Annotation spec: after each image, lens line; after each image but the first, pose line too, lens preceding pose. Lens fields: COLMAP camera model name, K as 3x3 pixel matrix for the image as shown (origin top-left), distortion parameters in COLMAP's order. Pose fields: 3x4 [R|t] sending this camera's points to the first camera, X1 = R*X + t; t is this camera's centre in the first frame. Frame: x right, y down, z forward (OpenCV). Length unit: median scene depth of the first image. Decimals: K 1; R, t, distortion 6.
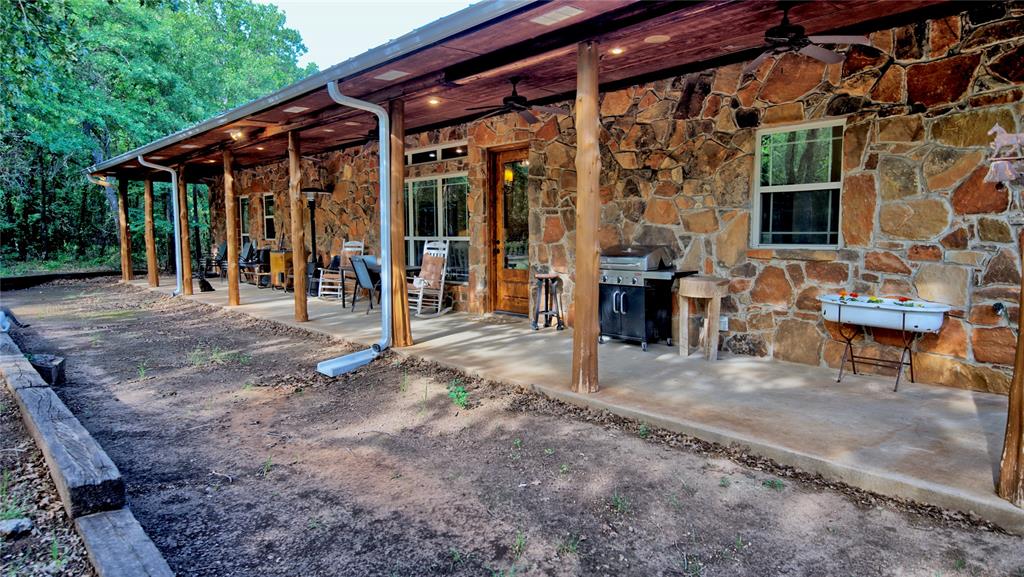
lens RADIAL K [[644.0, 0, 512.0], [0, 644.0, 288.5], [0, 0, 1]] dist [0.035333, -0.001082]
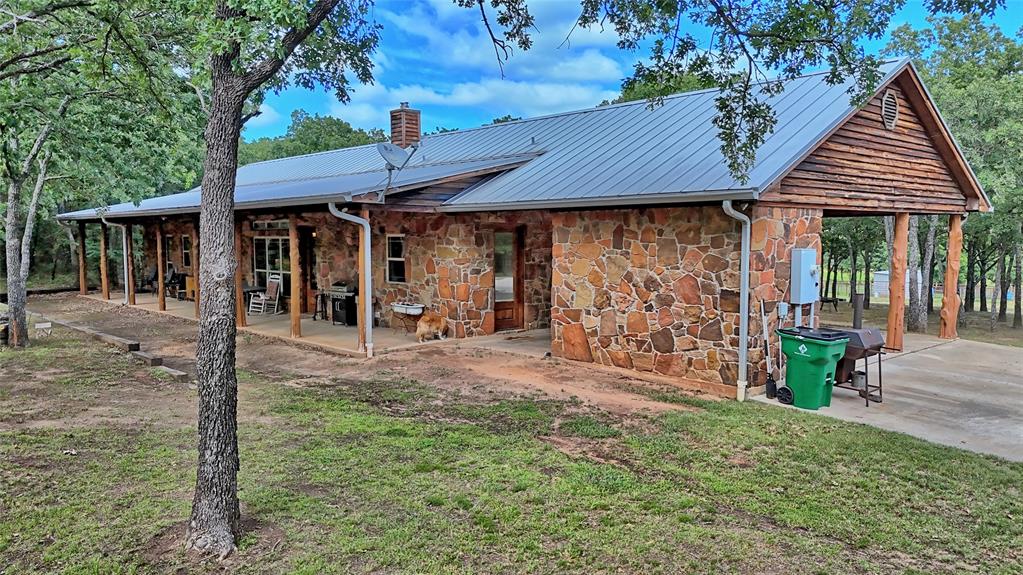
lens RADIAL K [[746.3, 0, 511.5], [0, 746.3, 287.5], [0, 0, 1]] dist [0.000604, -0.003249]
pose [[0.999183, 0.000861, 0.040402, 0.684582], [-0.000054, 0.999801, -0.019970, 0.008858], [-0.040411, 0.019952, 0.998984, -1.675345]]
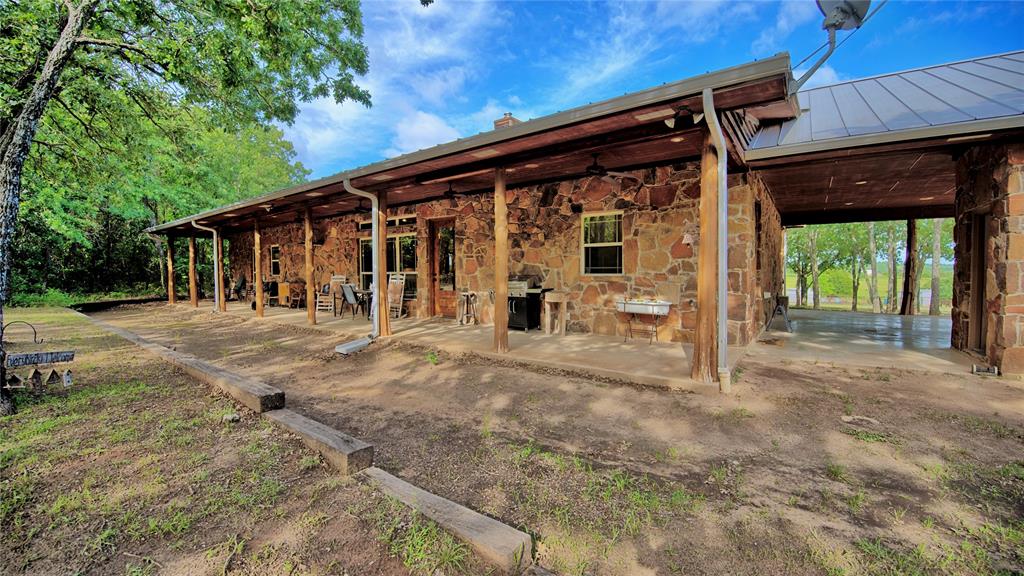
lens RADIAL K [[410.1, 0, 512.0], [0, 410.1, 288.0], [0, 0, 1]] dist [-0.045494, -0.000498]
pose [[0.976580, -0.010621, 0.214891, -0.080968], [0.020820, 0.998759, -0.045253, 0.022329], [-0.214144, 0.048667, 0.975589, -0.120516]]
